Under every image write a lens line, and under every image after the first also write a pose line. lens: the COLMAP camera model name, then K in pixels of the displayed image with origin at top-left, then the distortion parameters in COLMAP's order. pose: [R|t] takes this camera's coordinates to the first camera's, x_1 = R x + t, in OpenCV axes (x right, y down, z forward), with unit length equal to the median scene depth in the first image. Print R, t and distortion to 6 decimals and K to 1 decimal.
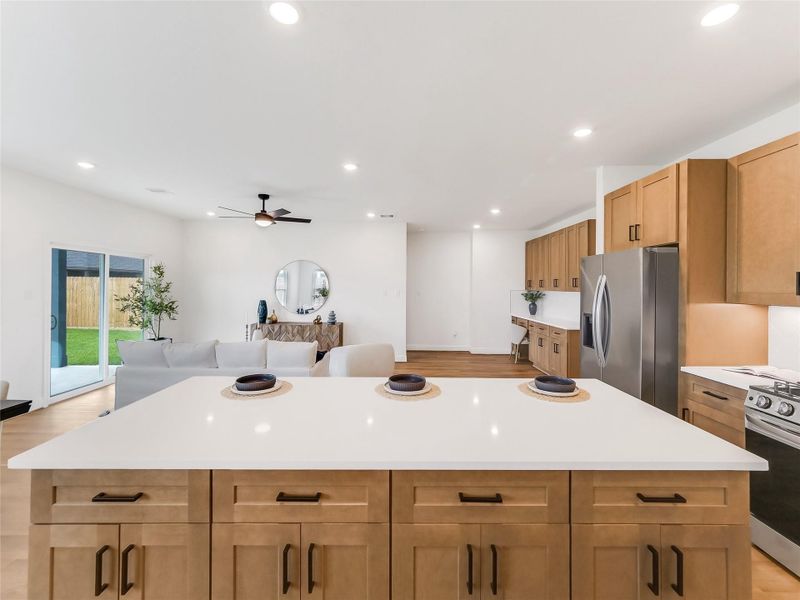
lens RADIAL K [[344.7, 0, 391.5], [0, 344.7, 288.4], [0, 0, 1]] dist [-0.003487, -0.000065]
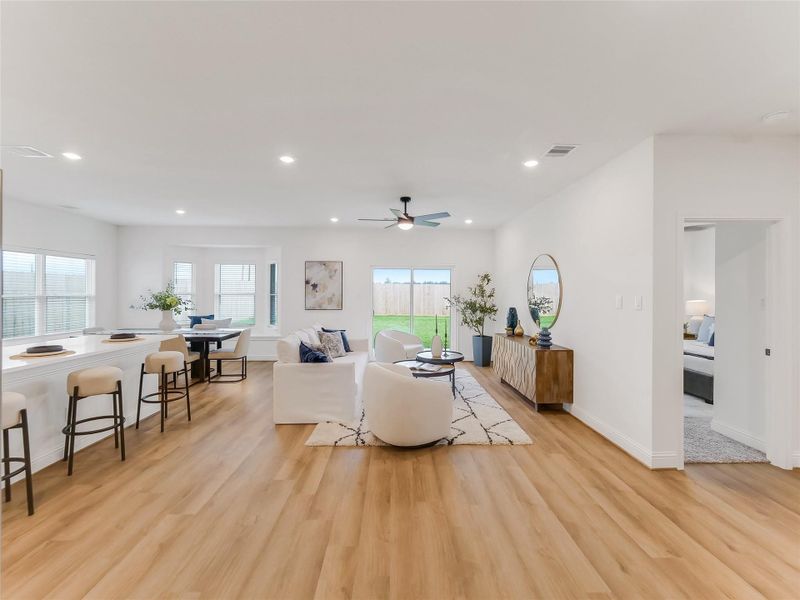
lens RADIAL K [[344.7, 0, 404.7], [0, 344.7, 293.1], [0, 0, 1]] dist [-0.003487, -0.000065]
pose [[0.039894, -0.012854, -0.999121, 0.477340], [-0.007865, 0.999882, -0.013178, 0.015172], [0.999173, 0.008384, 0.039789, 0.742458]]
